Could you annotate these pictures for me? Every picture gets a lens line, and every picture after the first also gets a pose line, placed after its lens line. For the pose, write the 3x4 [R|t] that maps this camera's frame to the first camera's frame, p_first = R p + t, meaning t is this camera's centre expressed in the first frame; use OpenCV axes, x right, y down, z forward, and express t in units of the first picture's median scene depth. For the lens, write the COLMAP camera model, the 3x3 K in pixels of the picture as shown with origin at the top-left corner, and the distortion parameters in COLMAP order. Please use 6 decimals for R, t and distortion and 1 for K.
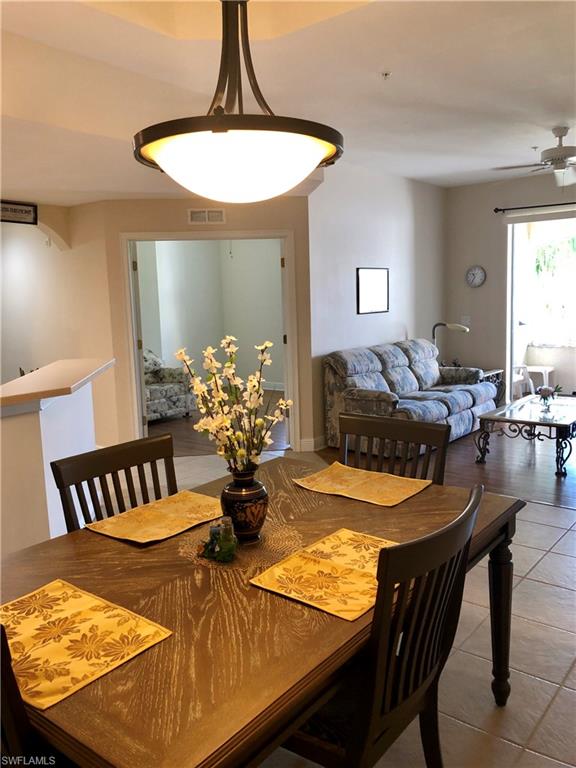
lens RADIAL K [[626.5, 0, 284.1], [0, 626.5, 371.0], [0, 0, 1]] dist [0.051772, -0.073932]
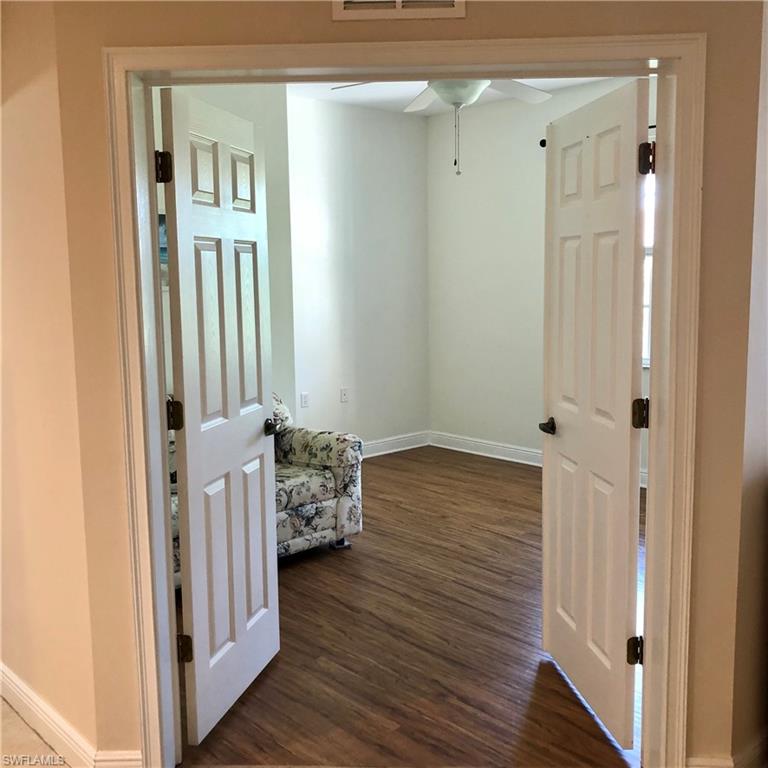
lens RADIAL K [[824.7, 0, 385.2], [0, 824.7, 368.3], [0, 0, 1]] dist [-0.012823, -0.042908]
pose [[0.989686, 0.037834, -0.138167, -0.073122], [-0.037944, 0.999278, 0.001838, -0.075609], [0.138137, 0.003424, 0.990407, 0.649783]]
